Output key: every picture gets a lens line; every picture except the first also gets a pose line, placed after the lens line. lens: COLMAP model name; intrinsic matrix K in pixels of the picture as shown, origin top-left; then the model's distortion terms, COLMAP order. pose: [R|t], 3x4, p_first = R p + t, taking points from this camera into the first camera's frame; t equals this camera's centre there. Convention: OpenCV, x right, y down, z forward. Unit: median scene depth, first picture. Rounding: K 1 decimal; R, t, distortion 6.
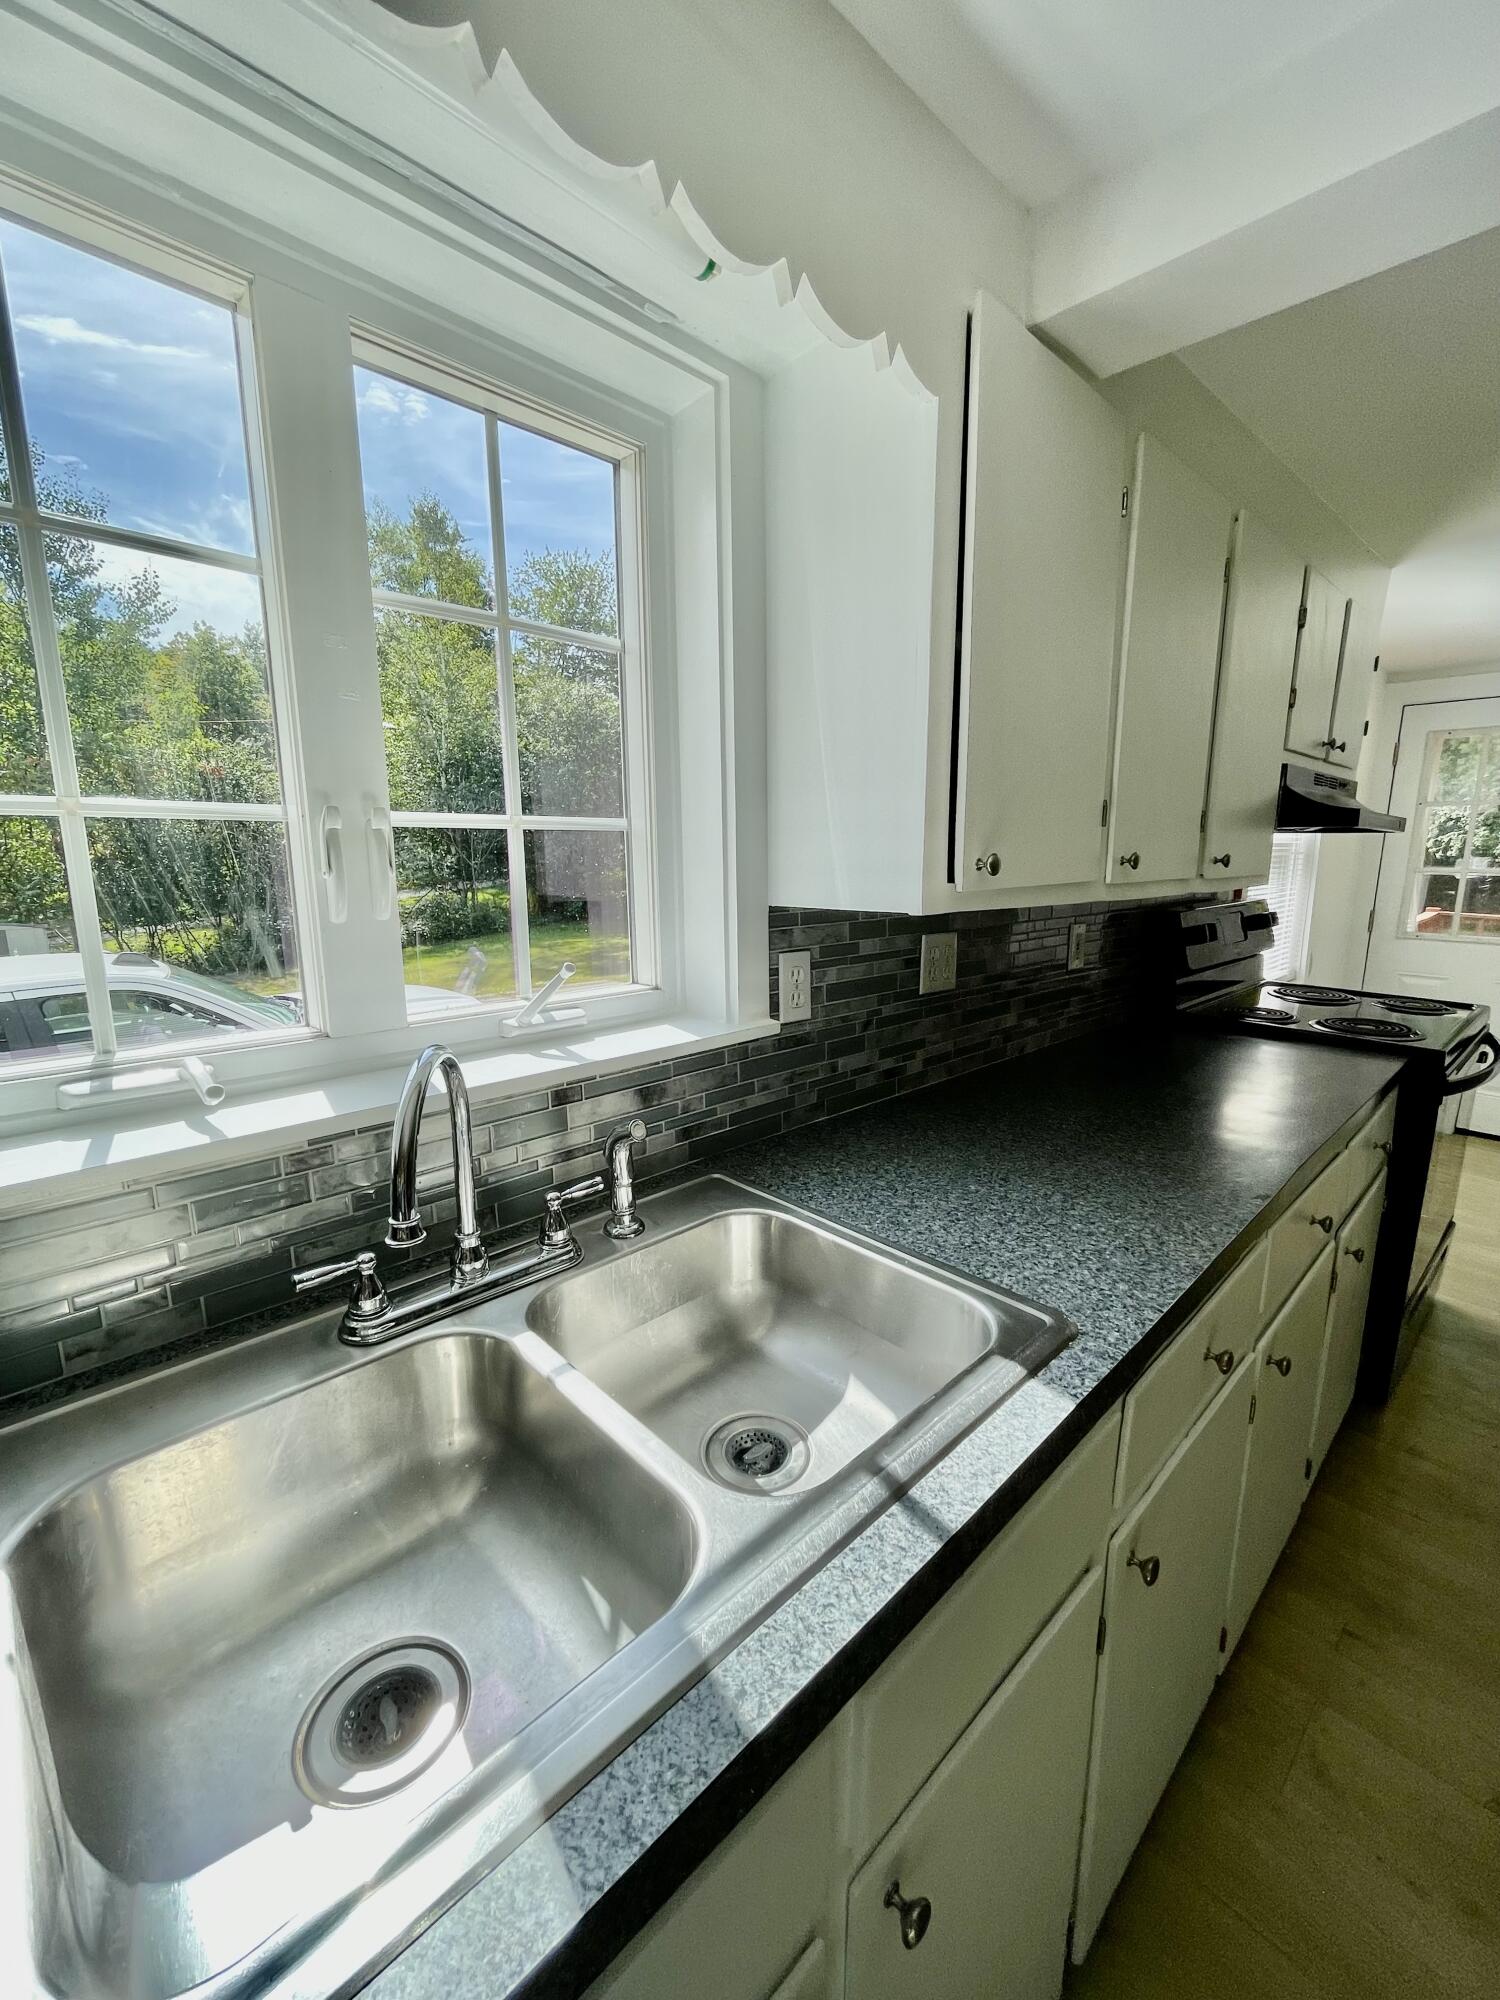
lens RADIAL K [[811.6, 0, 746.9], [0, 811.6, 1002.1], [0, 0, 1]] dist [-0.005435, -0.000700]
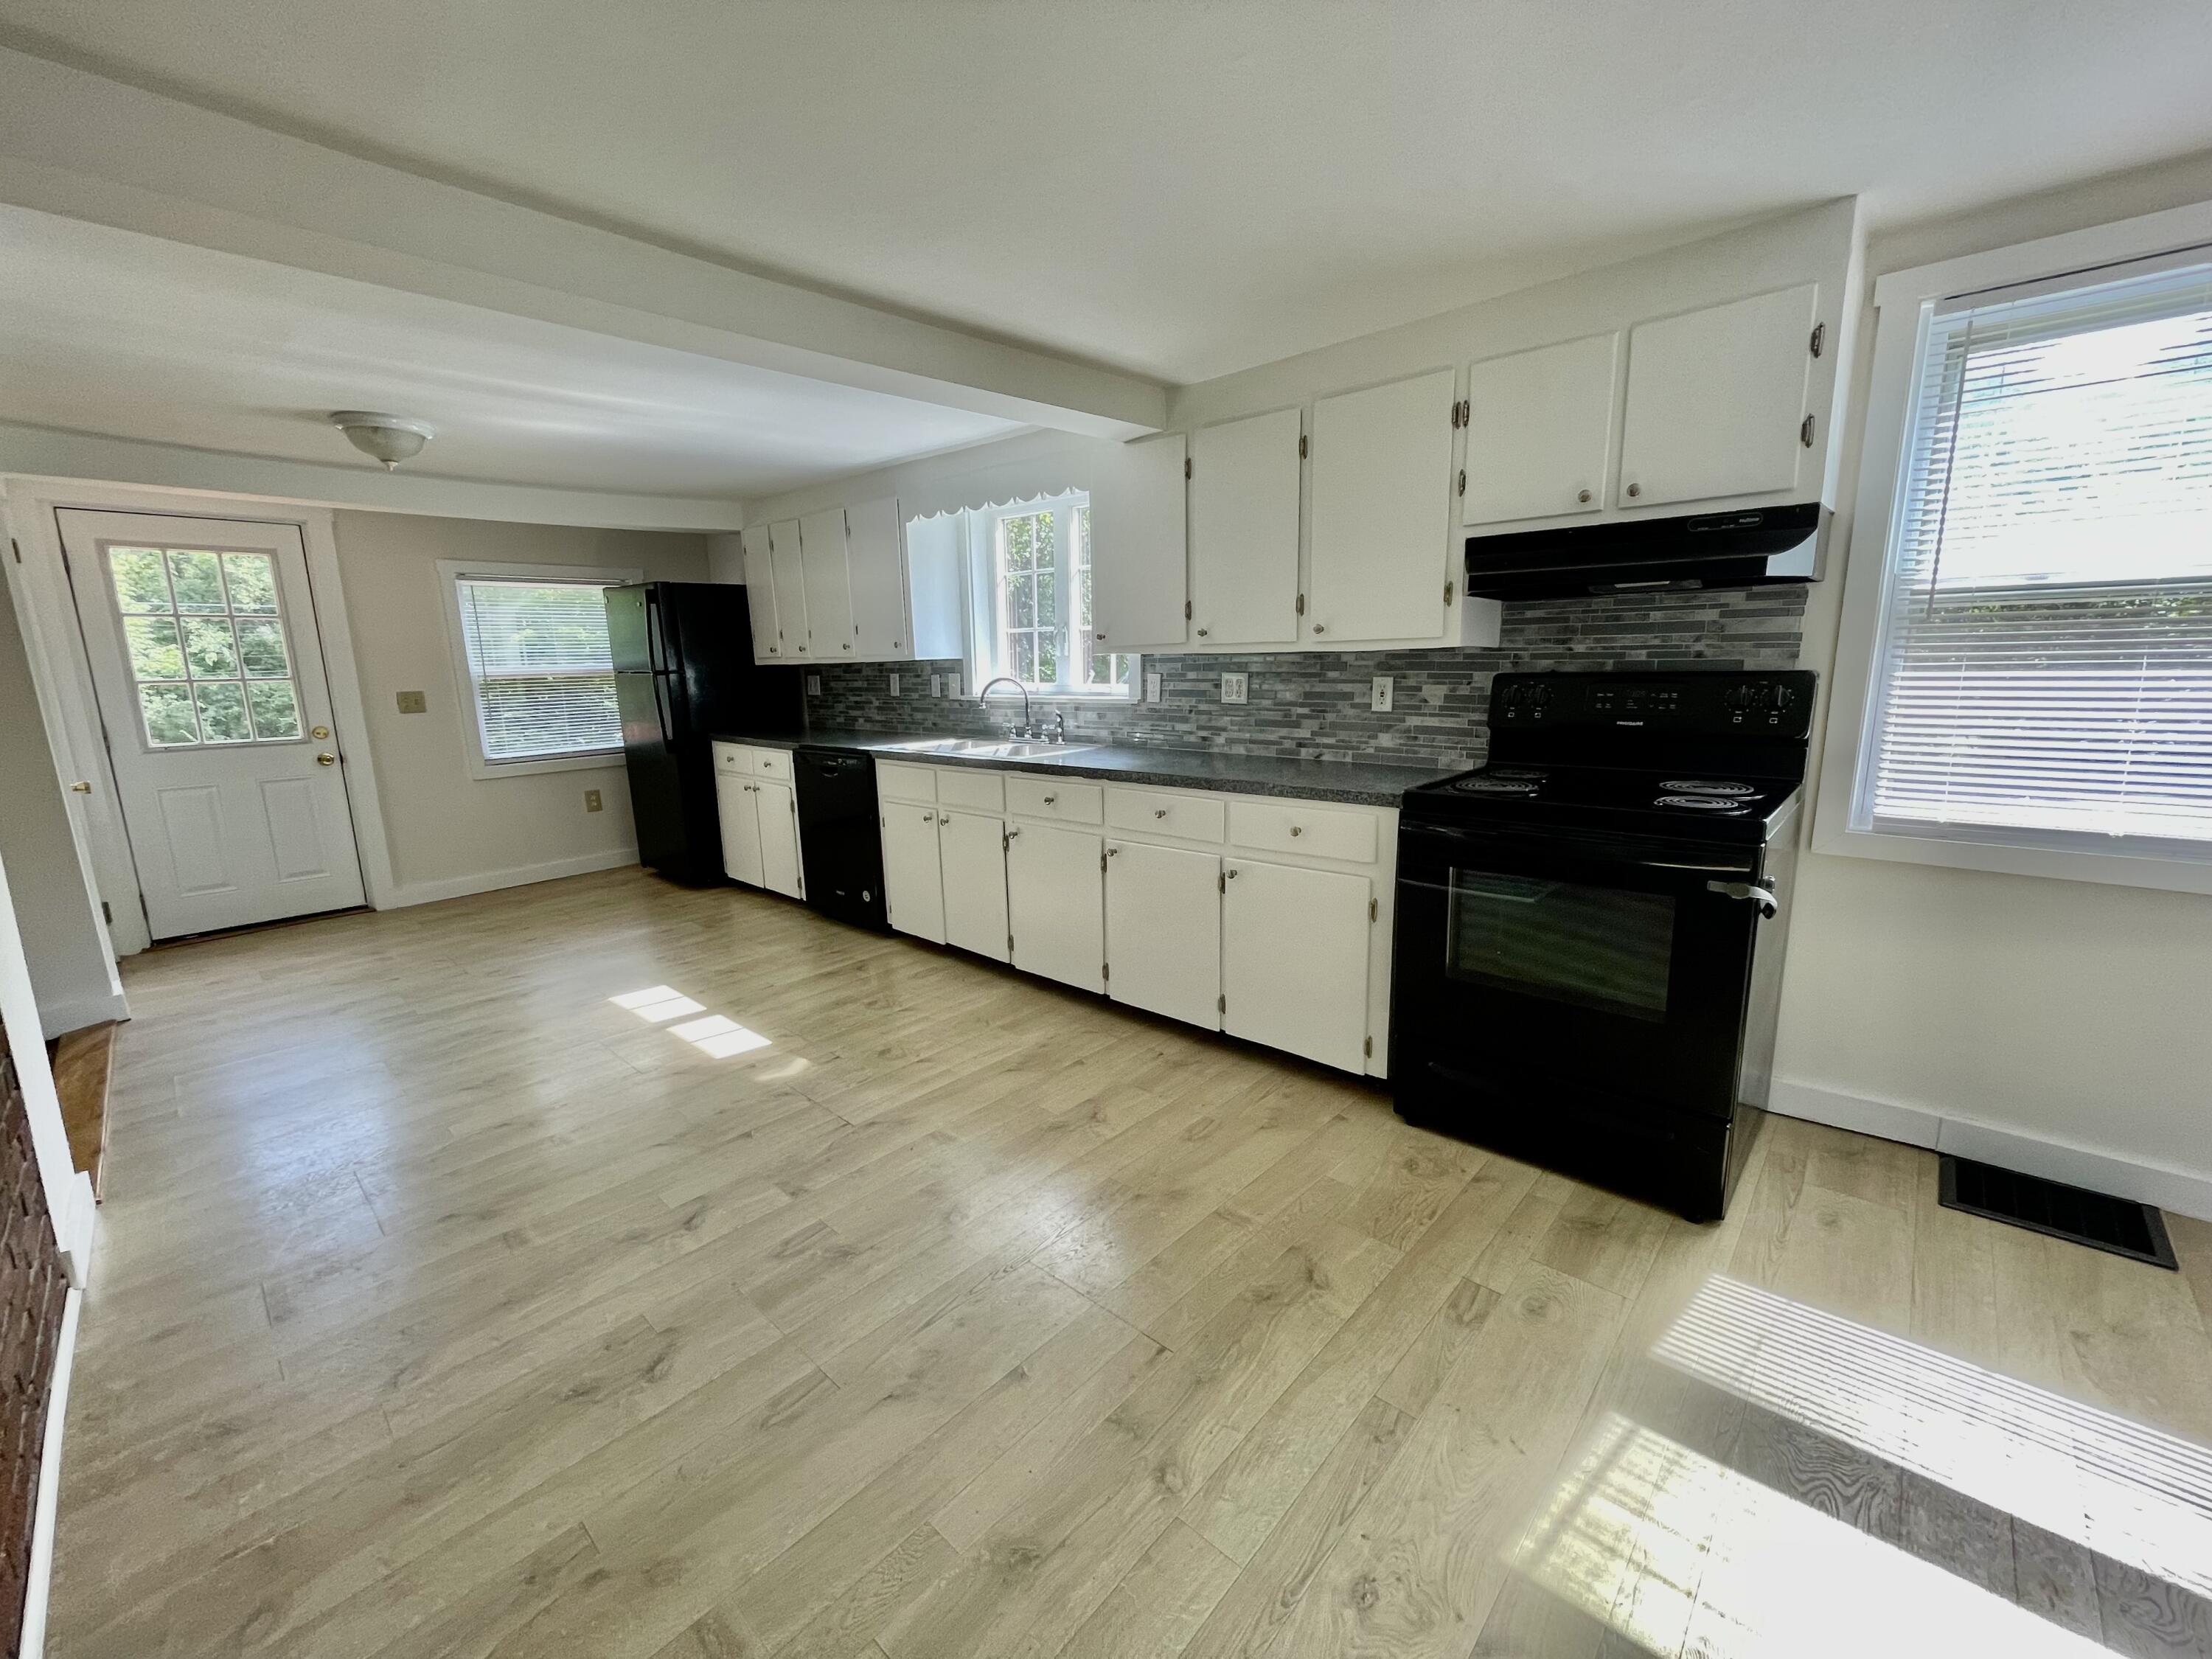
lens RADIAL K [[897.7, 0, 1114.8], [0, 897.7, 827.0], [0, 0, 1]] dist [-0.005435, -0.000700]
pose [[0.081844, 0.183531, -0.979601, 2.559502], [-0.165347, 0.971778, 0.168251, -0.043486], [0.982834, 0.148204, 0.109880, 0.584792]]
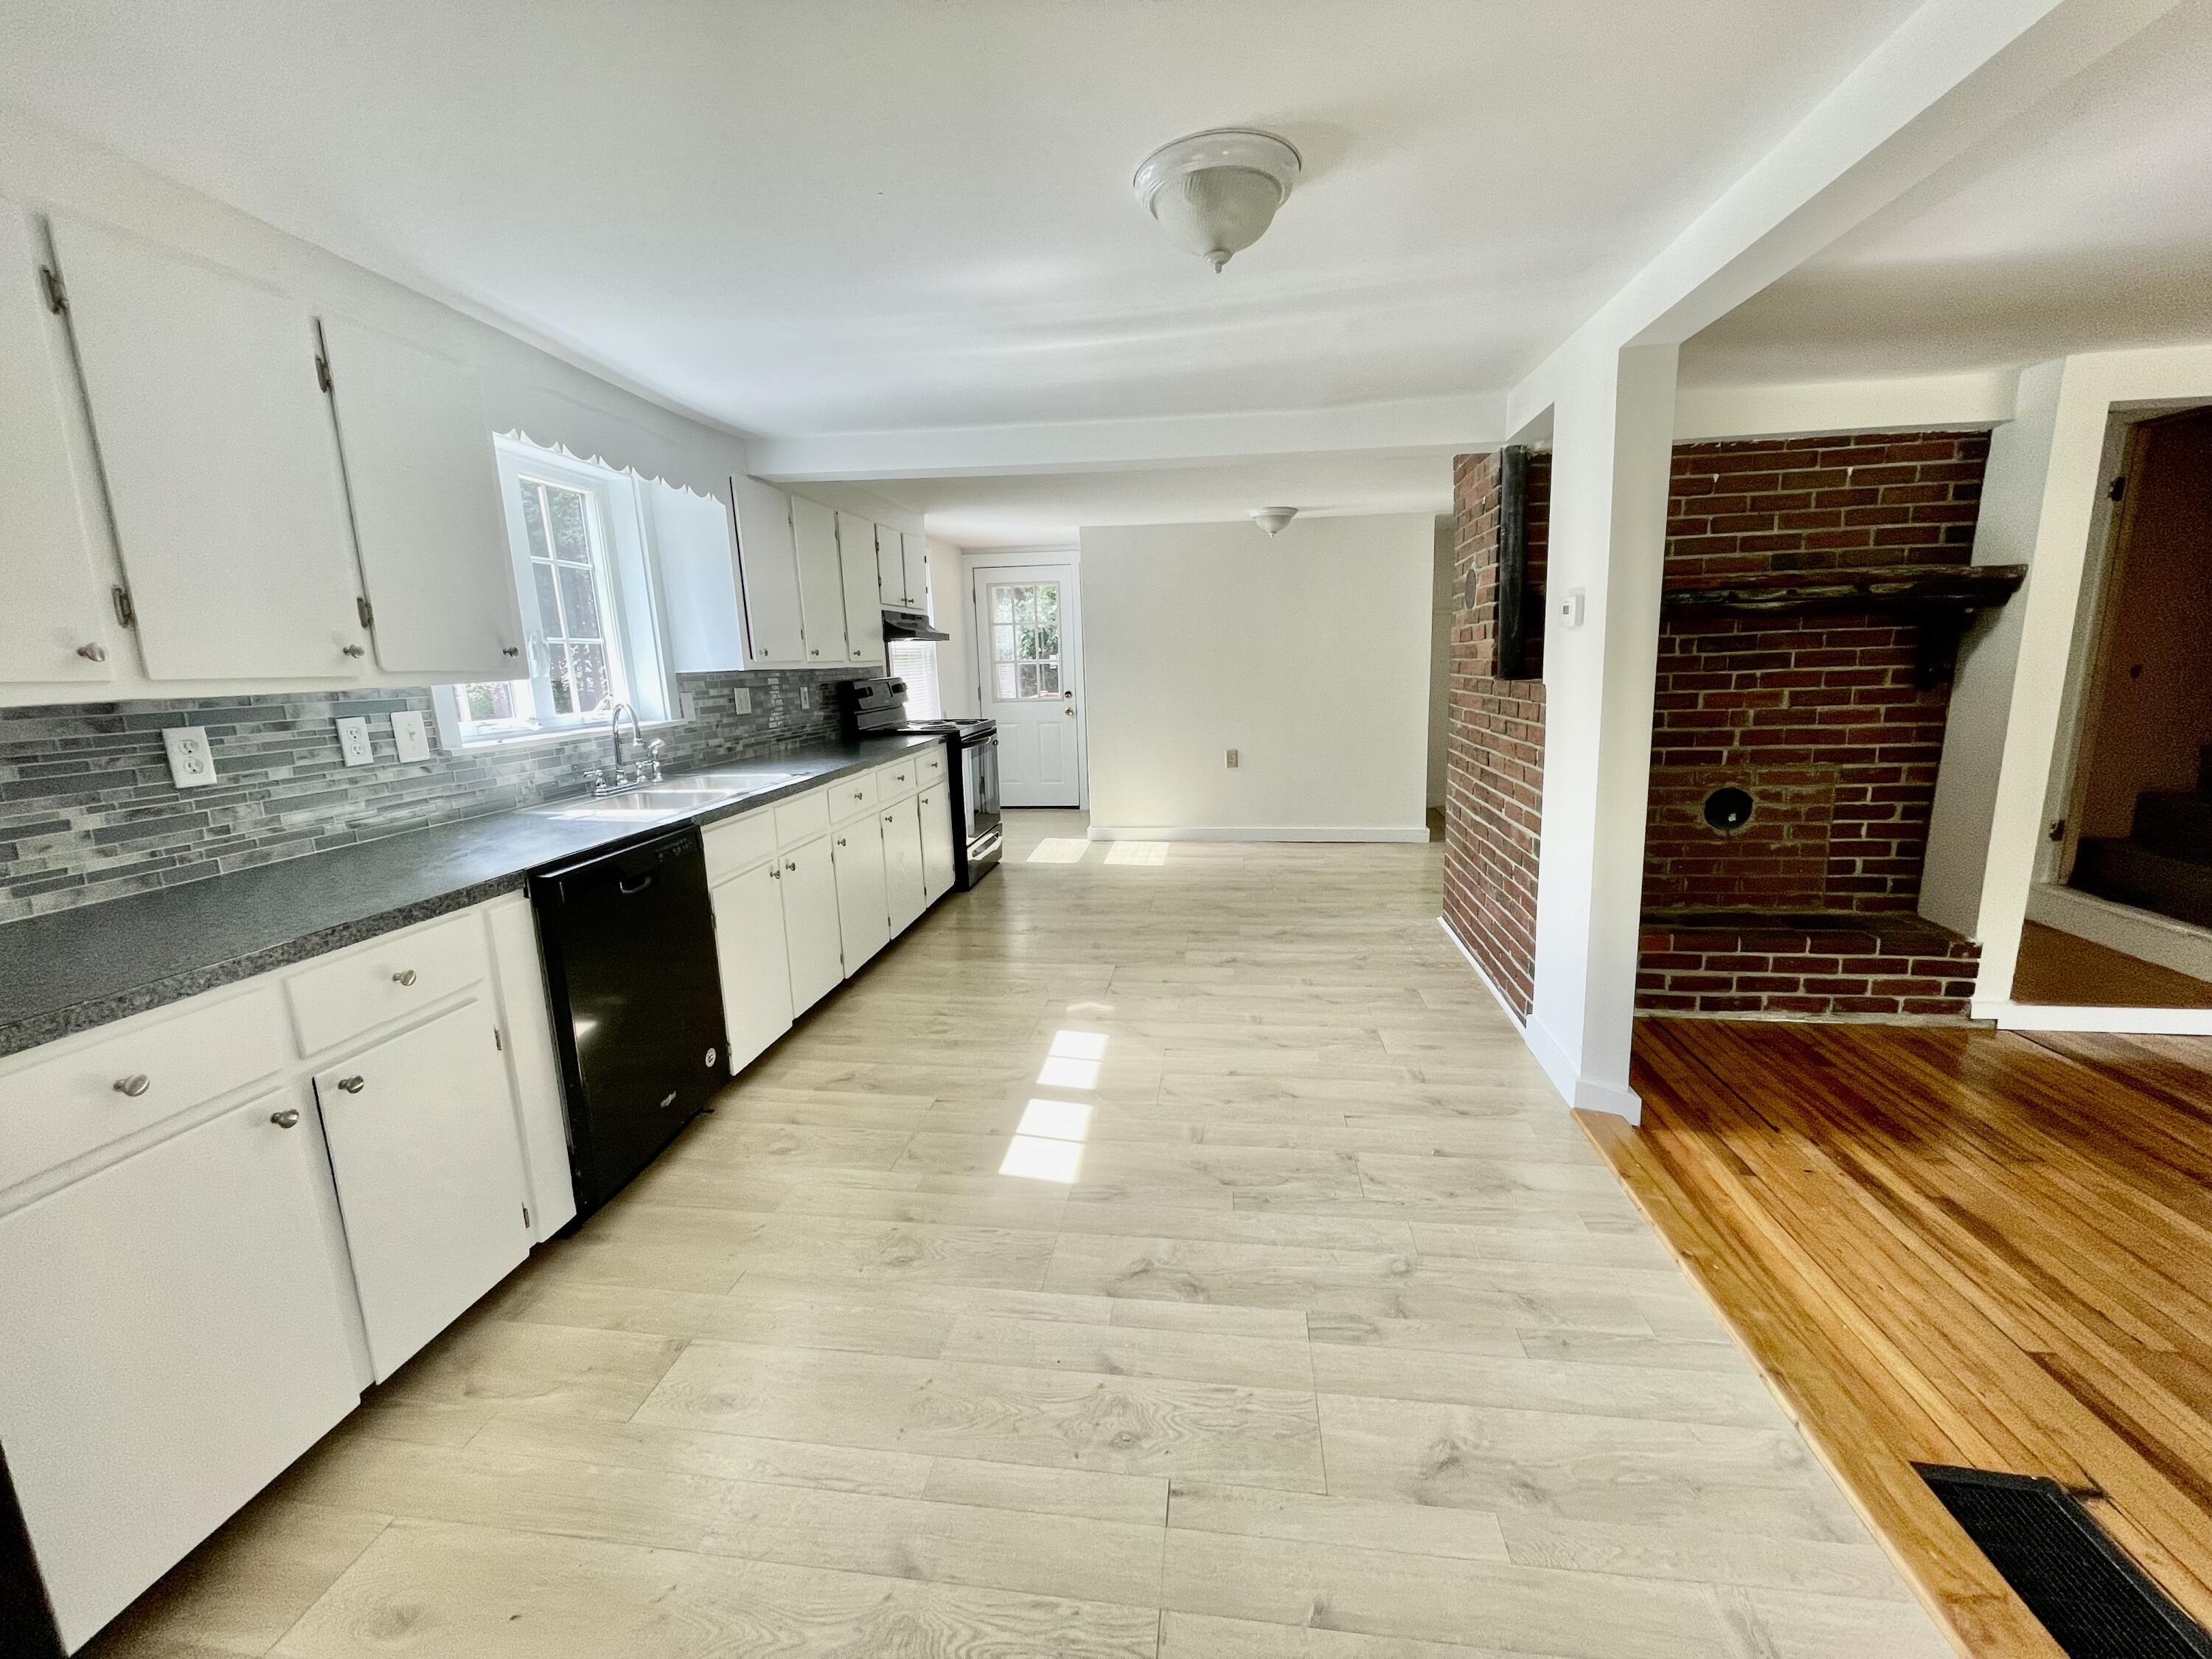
lens RADIAL K [[897.7, 0, 1103.9], [0, 897.7, 831.8], [0, 0, 1]] dist [-0.005435, -0.000700]
pose [[0.772094, -0.145270, 0.618682, -0.630018], [0.148269, 0.987834, 0.046914, 0.369793], [-0.617970, 0.055510, 0.784239, -1.675581]]
